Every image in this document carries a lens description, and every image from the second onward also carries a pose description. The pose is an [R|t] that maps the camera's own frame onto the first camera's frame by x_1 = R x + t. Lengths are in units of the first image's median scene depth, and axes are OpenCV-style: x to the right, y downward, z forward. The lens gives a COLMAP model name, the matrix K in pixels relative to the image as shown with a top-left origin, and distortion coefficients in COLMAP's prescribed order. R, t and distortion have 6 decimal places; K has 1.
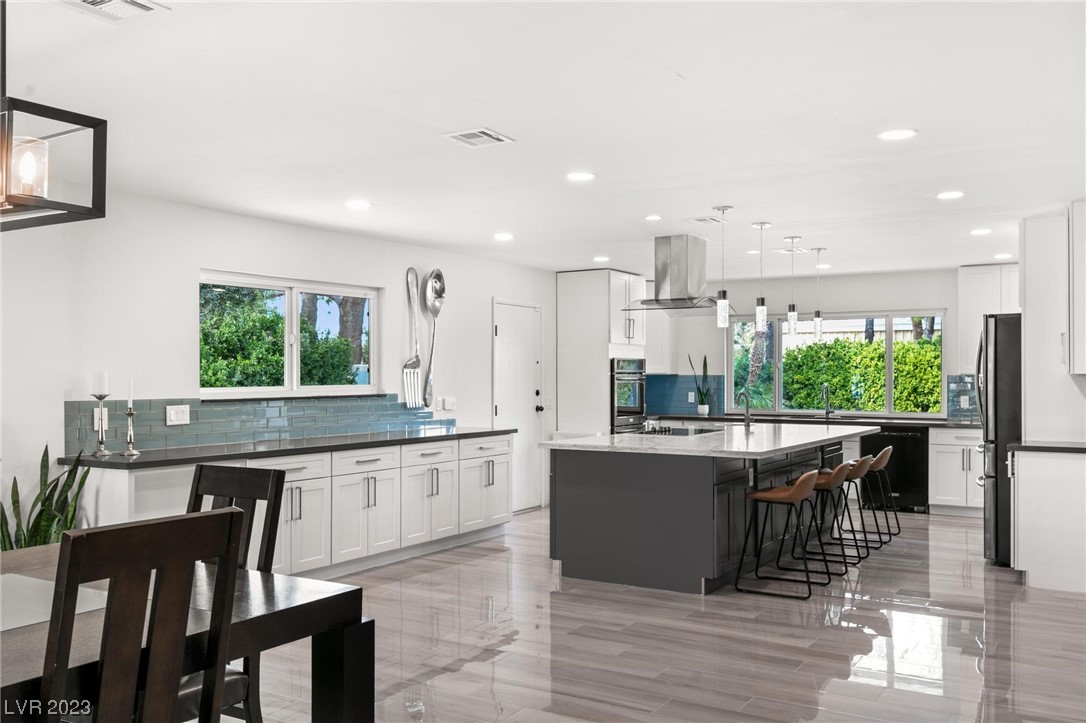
lens RADIAL K [[922.6, 0, 536.4], [0, 922.6, 373.6], [0, 0, 1]] dist [0.000590, 0.004894]
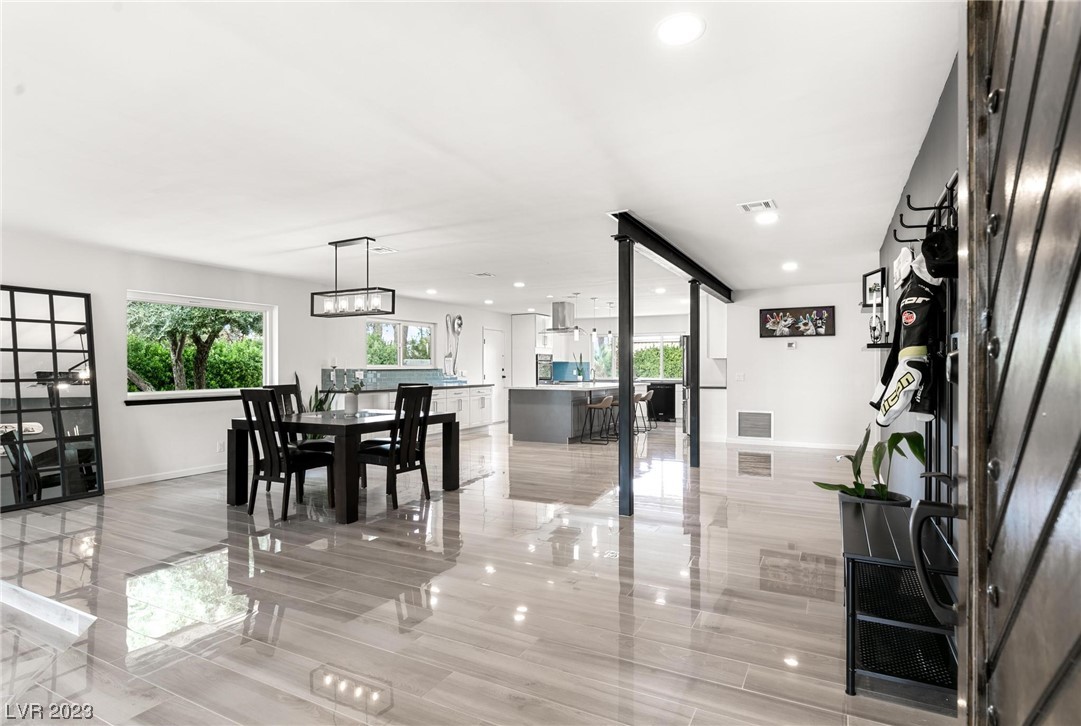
lens RADIAL K [[556.4, 0, 540.5], [0, 556.4, 363.0], [0, 0, 1]] dist [0.000275, 0.000035]
pose [[0.997614, -0.001129, 0.069031, -0.001640], [0.001528, 0.999982, -0.005736, 0.016305], [-0.069023, 0.005828, 0.997598, -0.421841]]
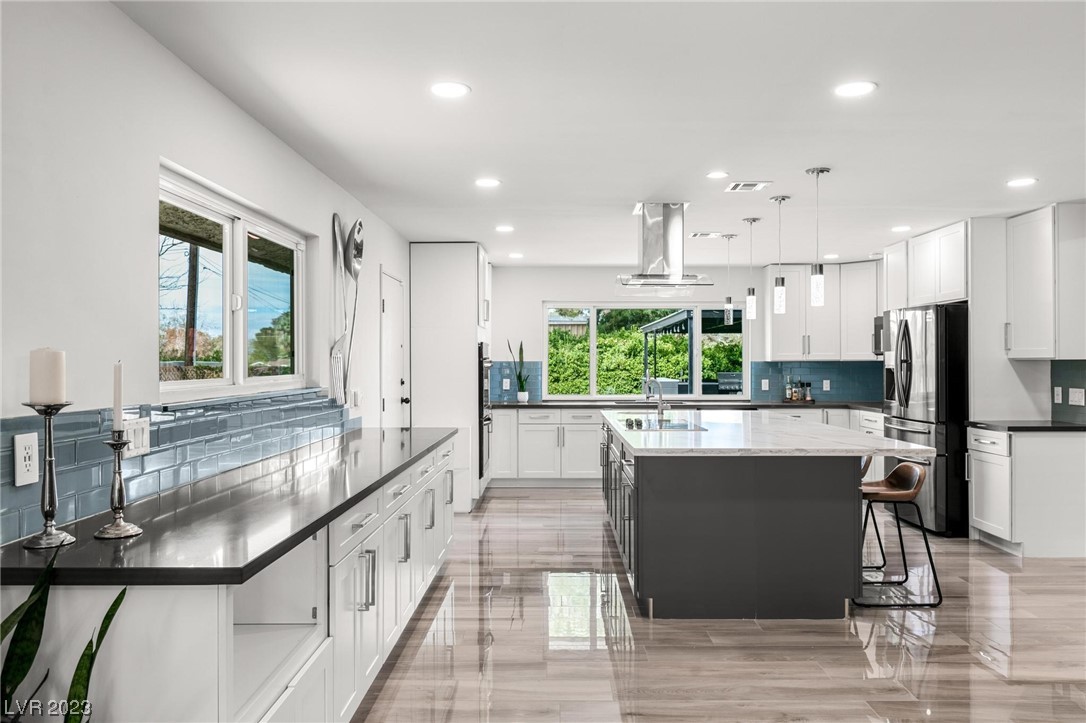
lens RADIAL K [[778.3, 0, 543.0], [0, 778.3, 361.5], [0, 0, 1]] dist [-0.002964, -0.000937]
pose [[0.855140, 0.000742, 0.518396, -0.327873], [-0.001048, 0.999999, 0.000298, 0.002382], [-0.518396, -0.000798, 0.855141, 0.407254]]
